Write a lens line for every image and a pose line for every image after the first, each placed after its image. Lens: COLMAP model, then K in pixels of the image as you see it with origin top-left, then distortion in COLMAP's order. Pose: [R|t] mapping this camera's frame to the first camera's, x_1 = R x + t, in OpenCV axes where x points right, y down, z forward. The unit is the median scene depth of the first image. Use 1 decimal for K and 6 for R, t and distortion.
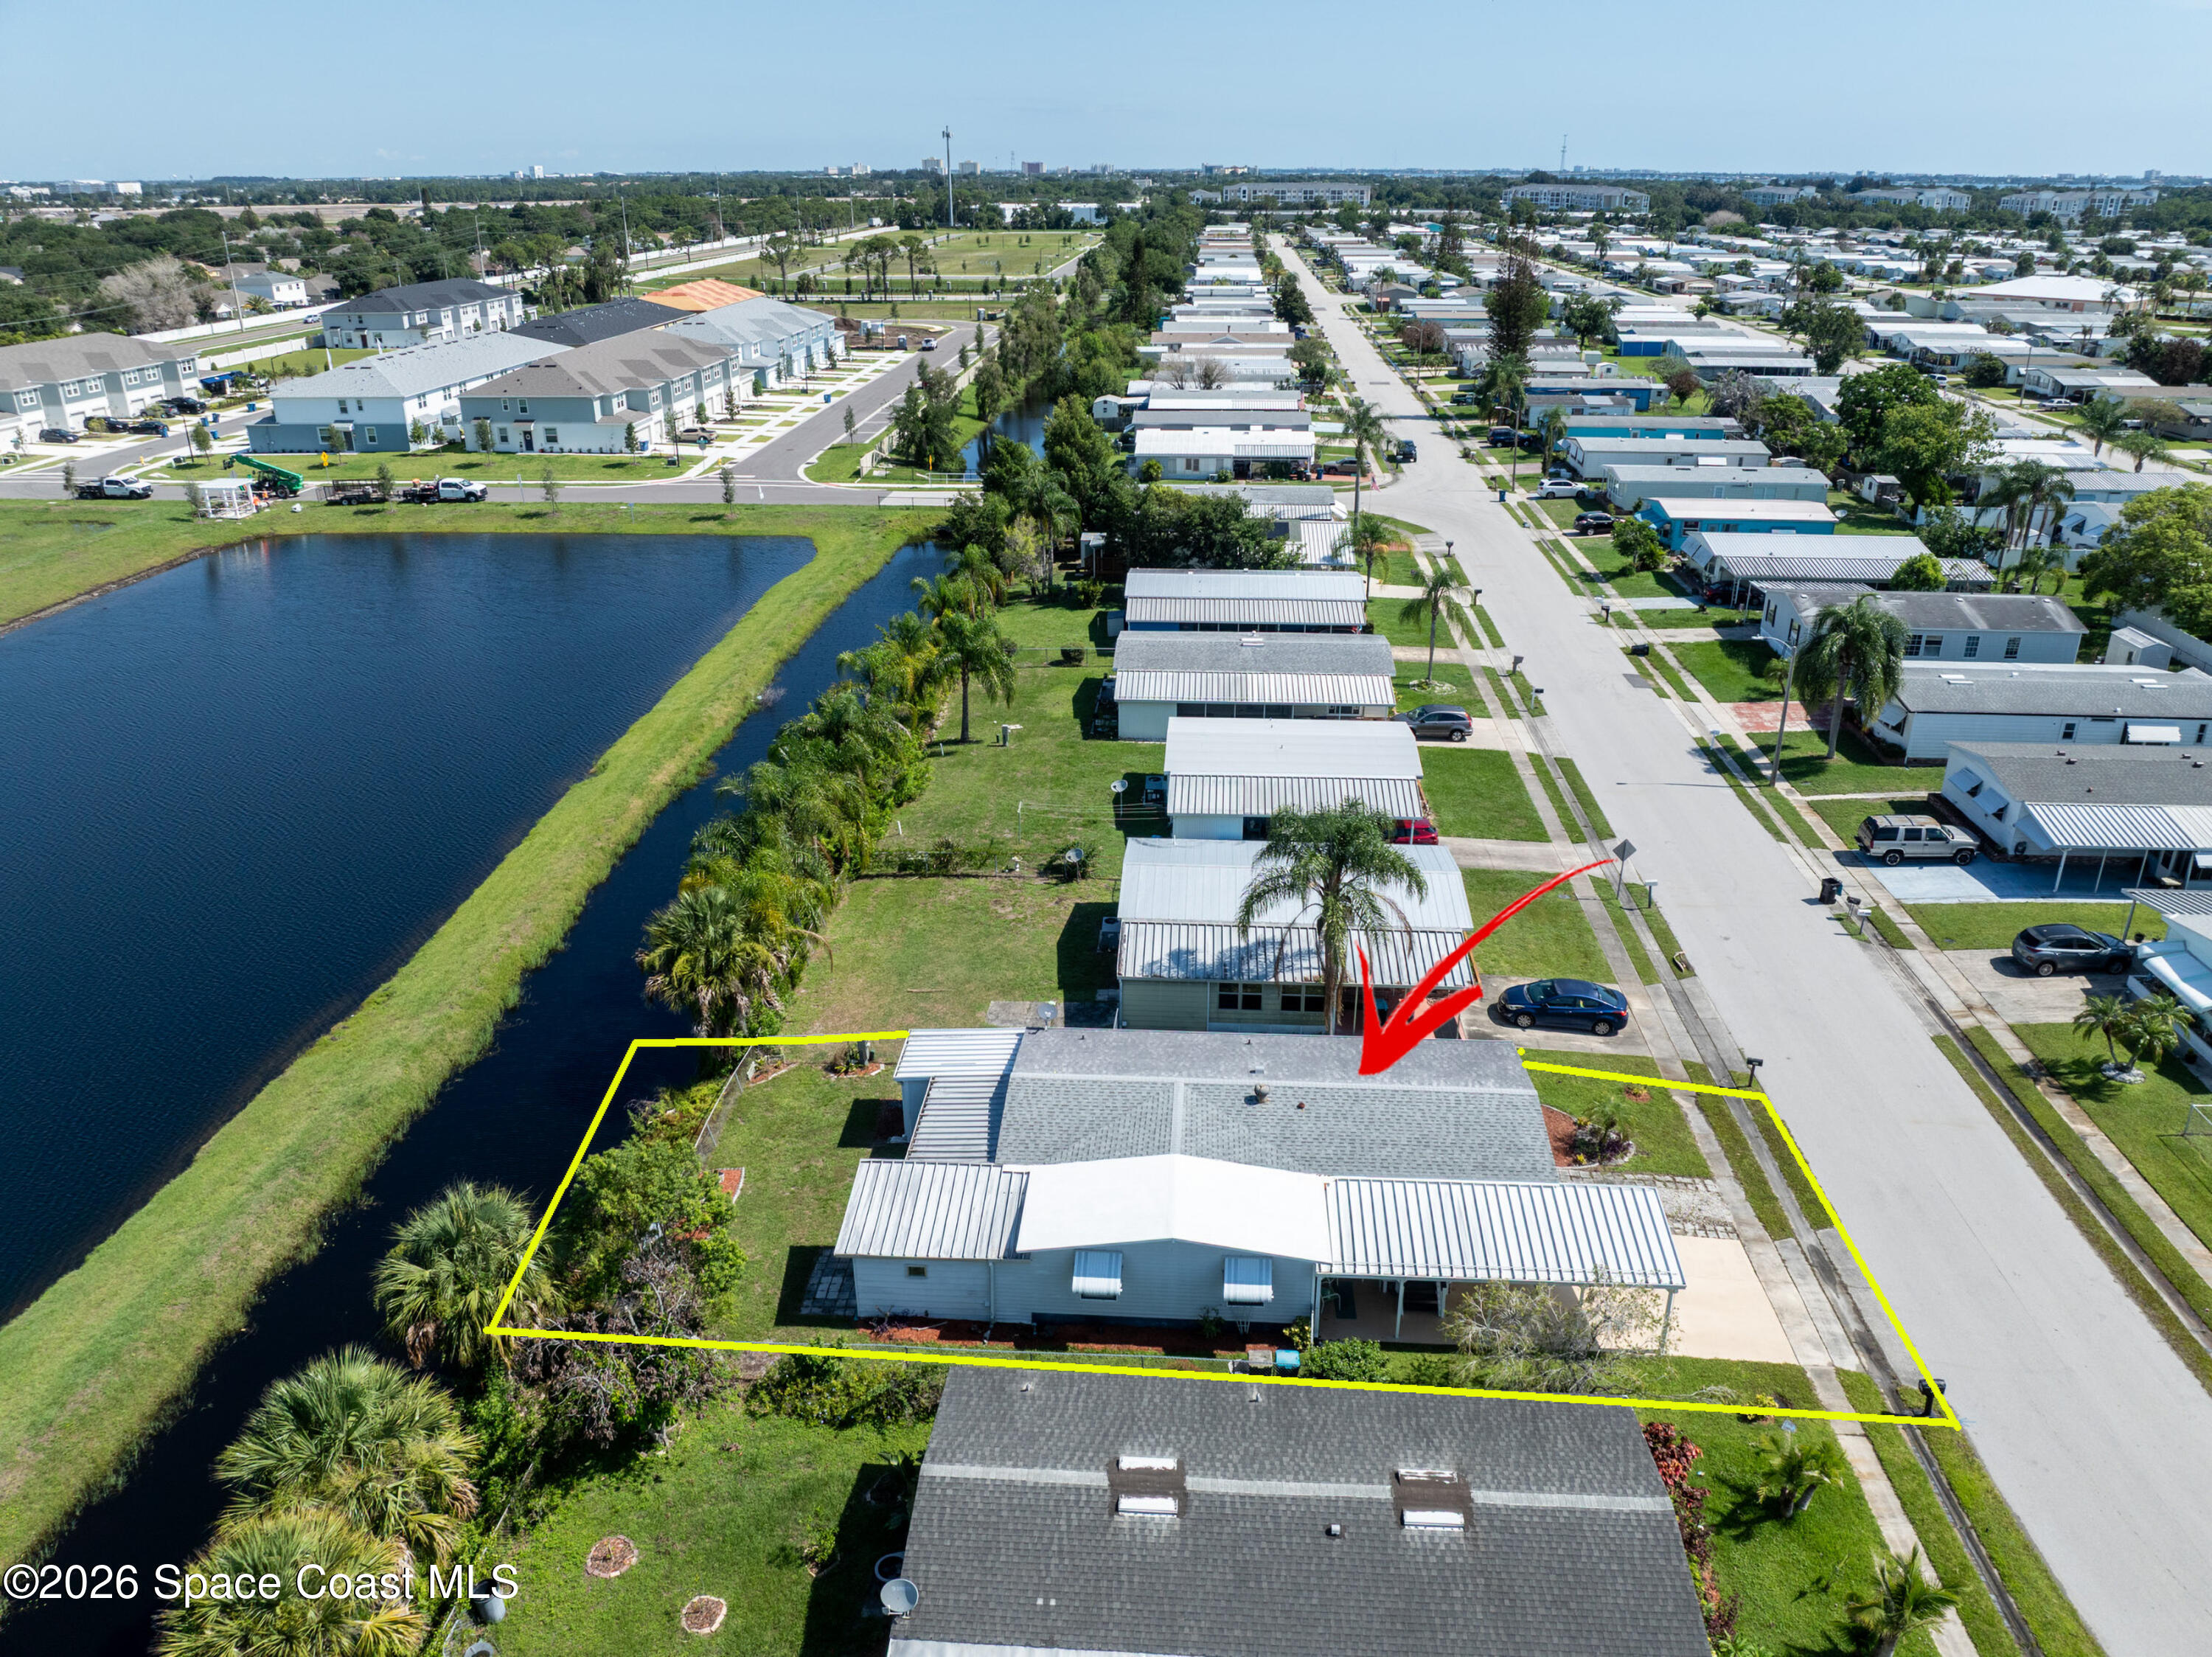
lens RADIAL K [[1553.4, 0, 1113.6], [0, 1553.4, 830.2], [0, 0, 1]] dist [-0.044589, 0.015791]
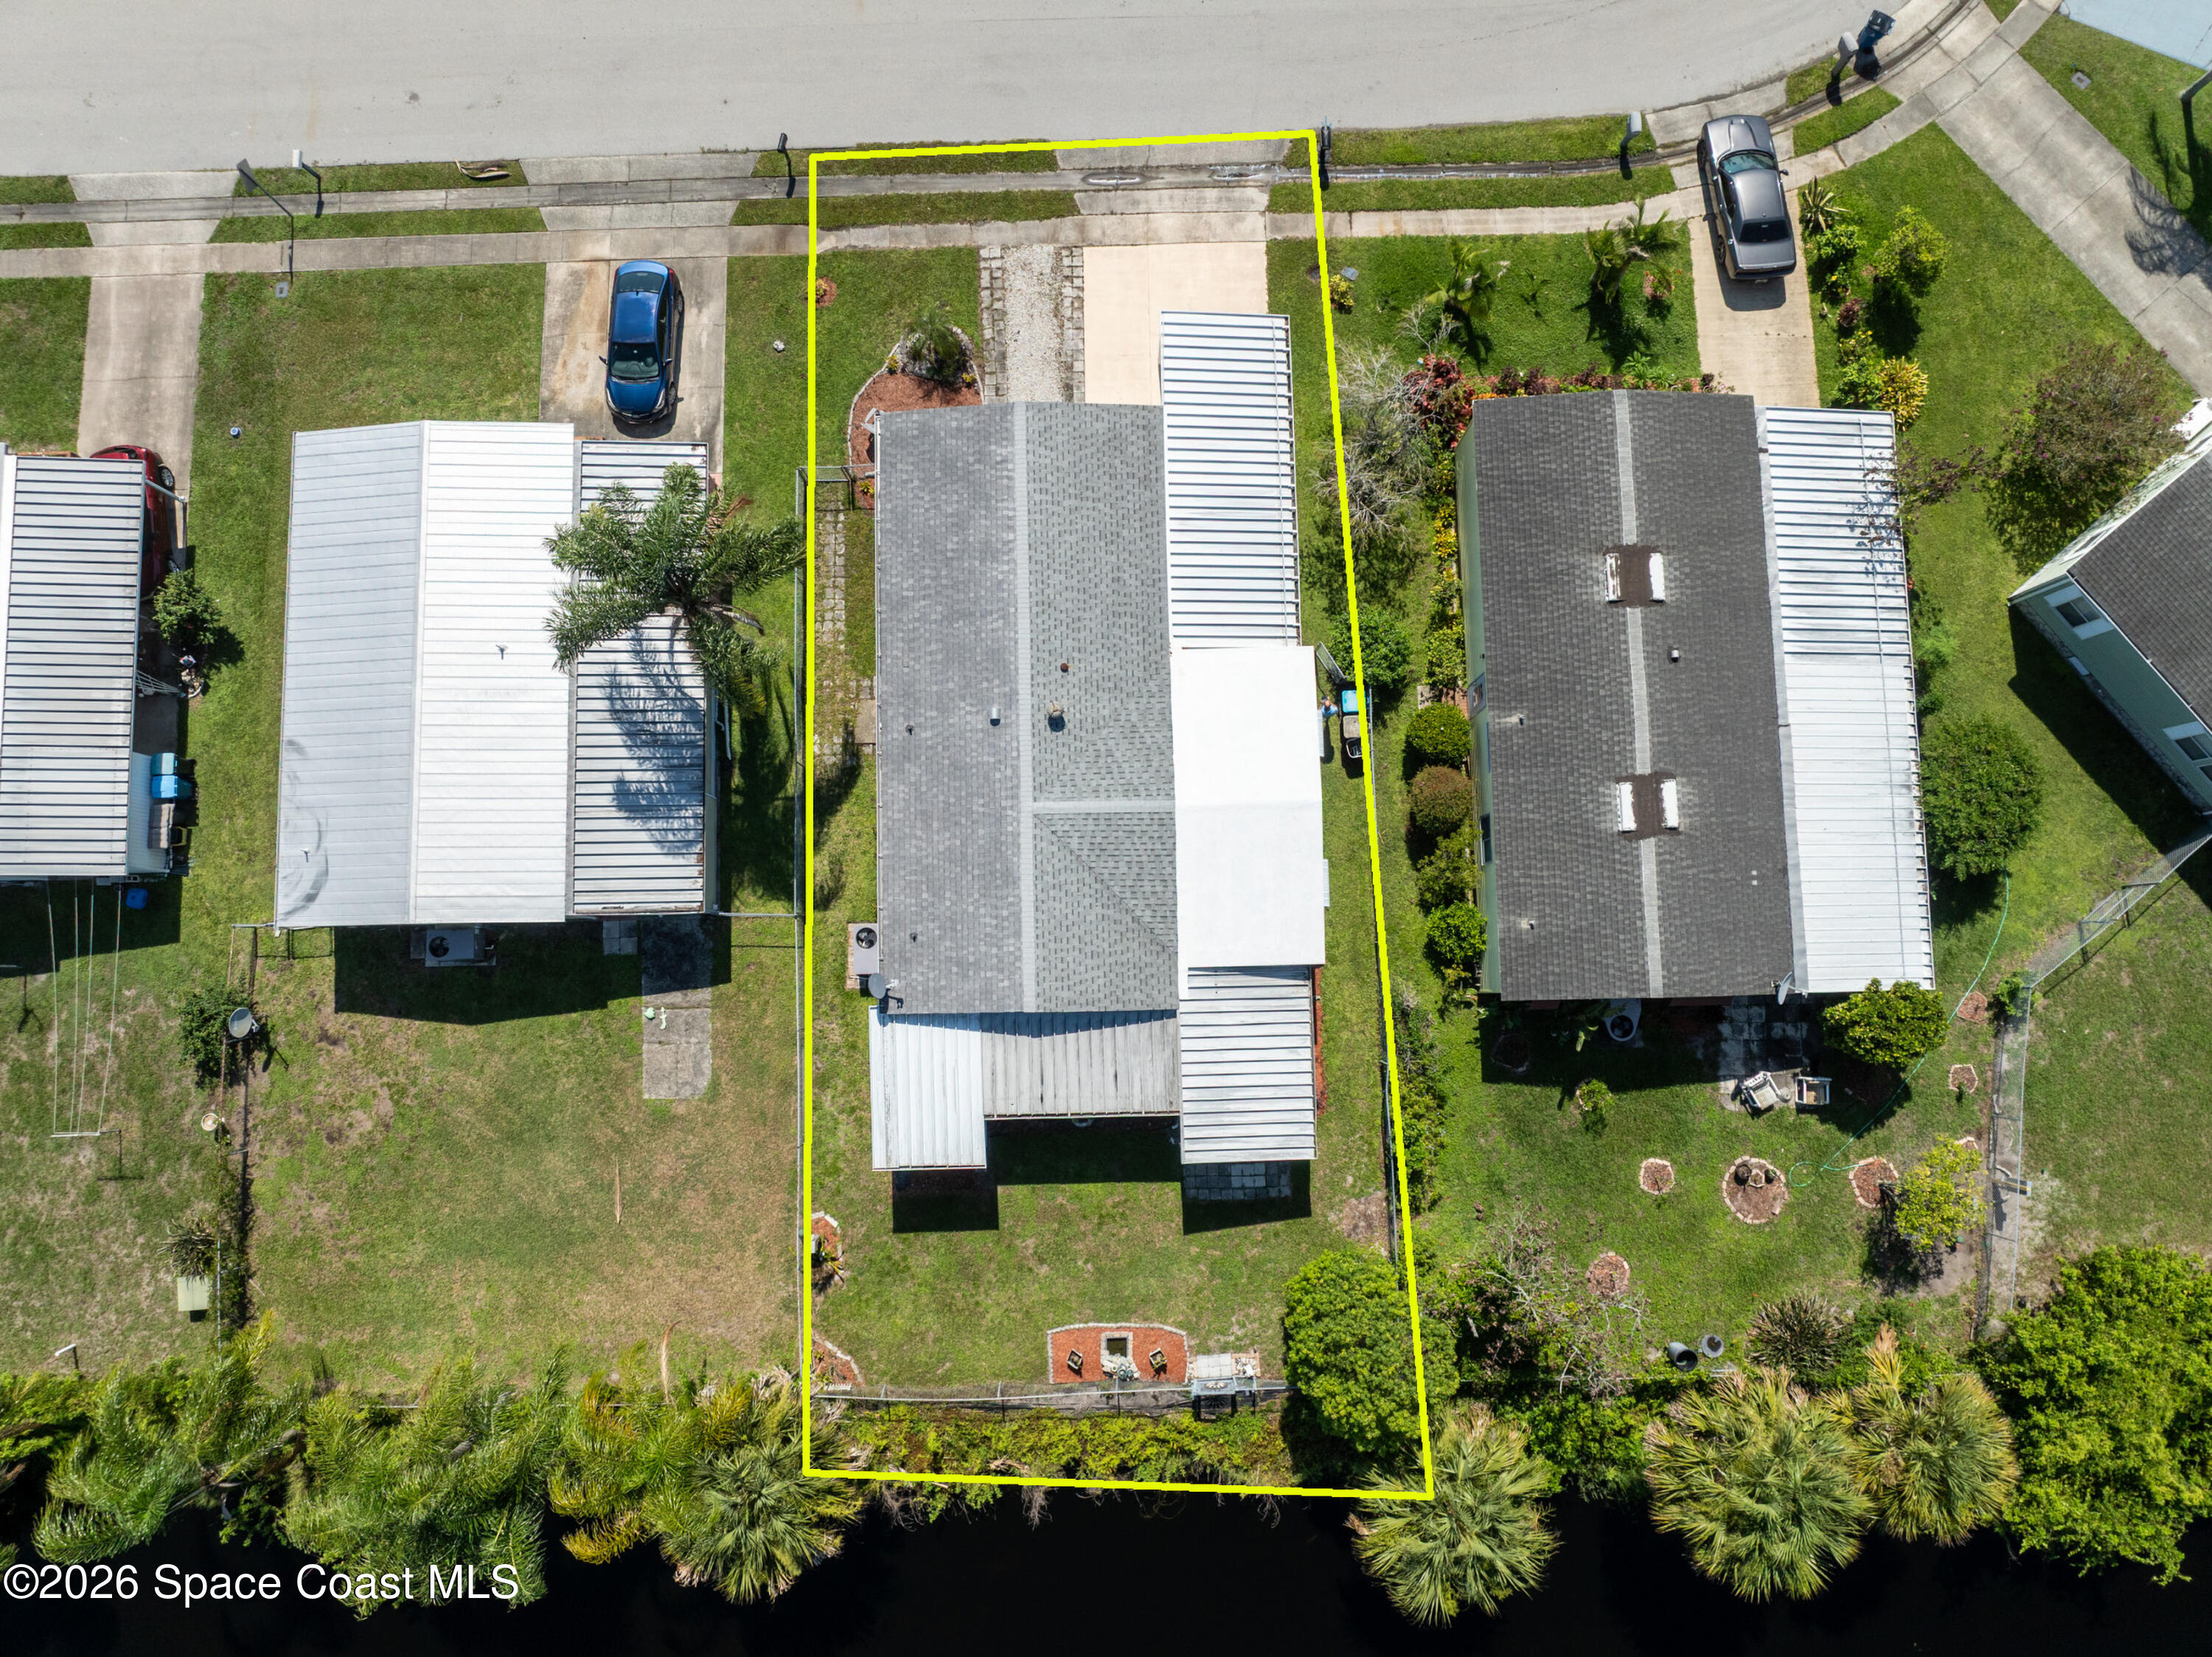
lens RADIAL K [[1553.4, 0, 1098.5], [0, 1553.4, 827.1], [0, 0, 1]] dist [-0.044589, 0.015791]
pose [[-0.084920, -0.991005, 0.103429, -0.038789], [0.403837, 0.060664, 0.912818, -0.397313], [-0.910881, 0.119285, 0.395052, 0.430549]]
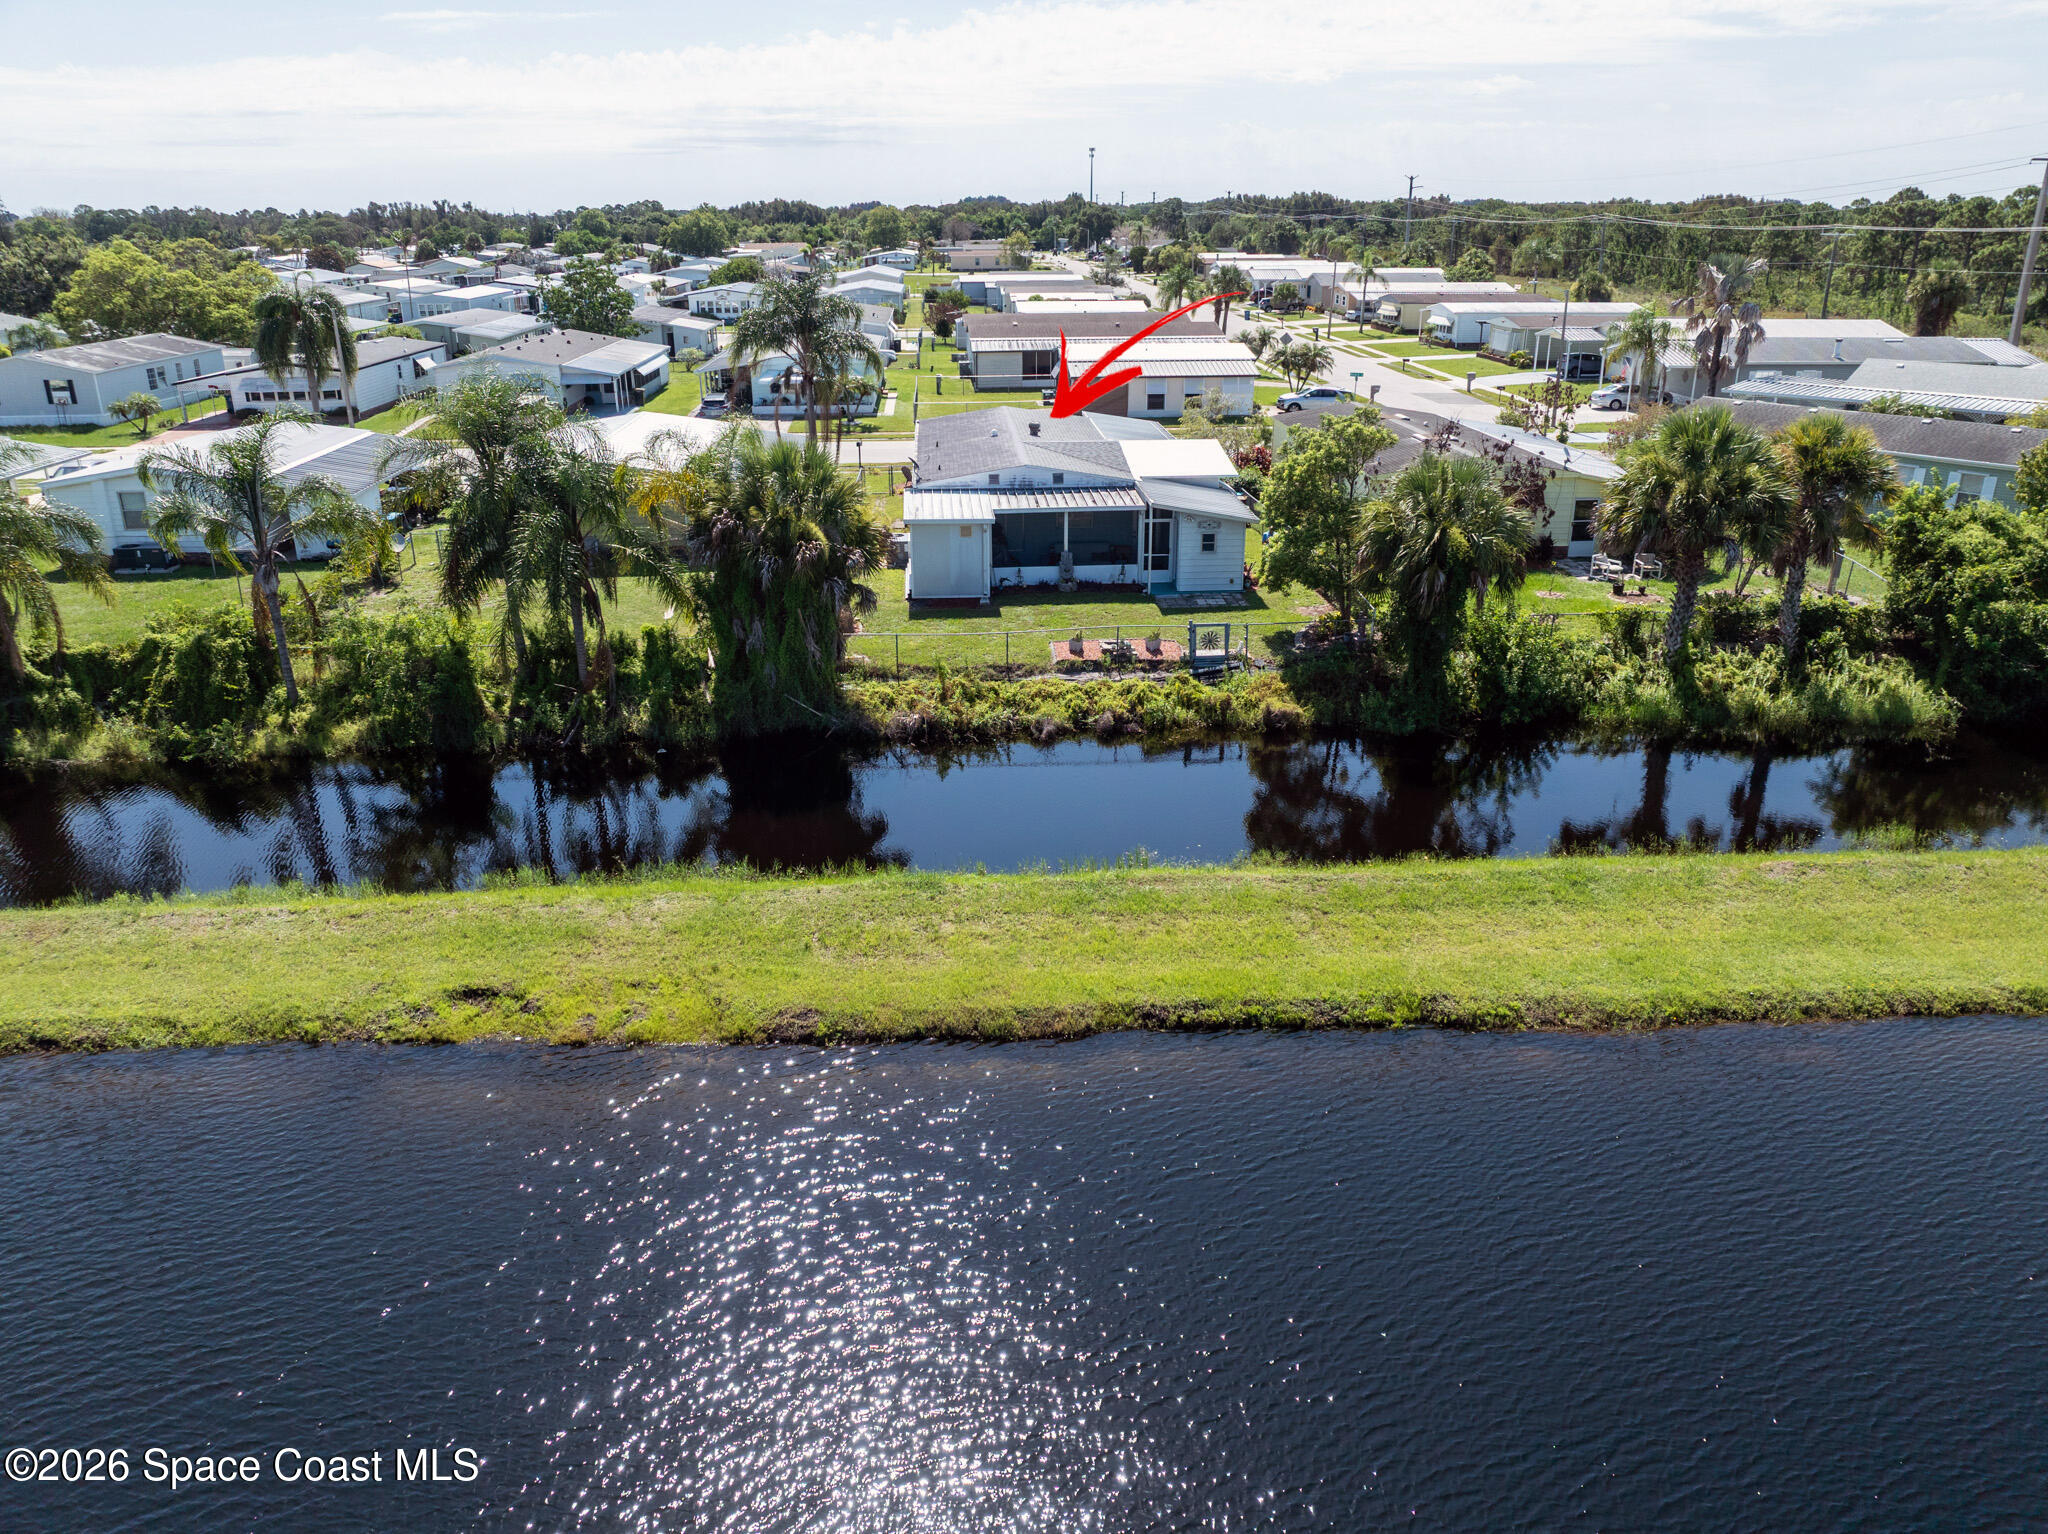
lens RADIAL K [[1438.1, 0, 1025.9], [0, 1438.1, 762.8], [0, 0, 1]] dist [-0.044589, 0.015791]
pose [[-0.127764, -0.352261, 0.927140, -0.748849], [0.396742, 0.838599, 0.373293, -0.031668], [-0.908995, 0.415529, 0.032614, 0.720611]]
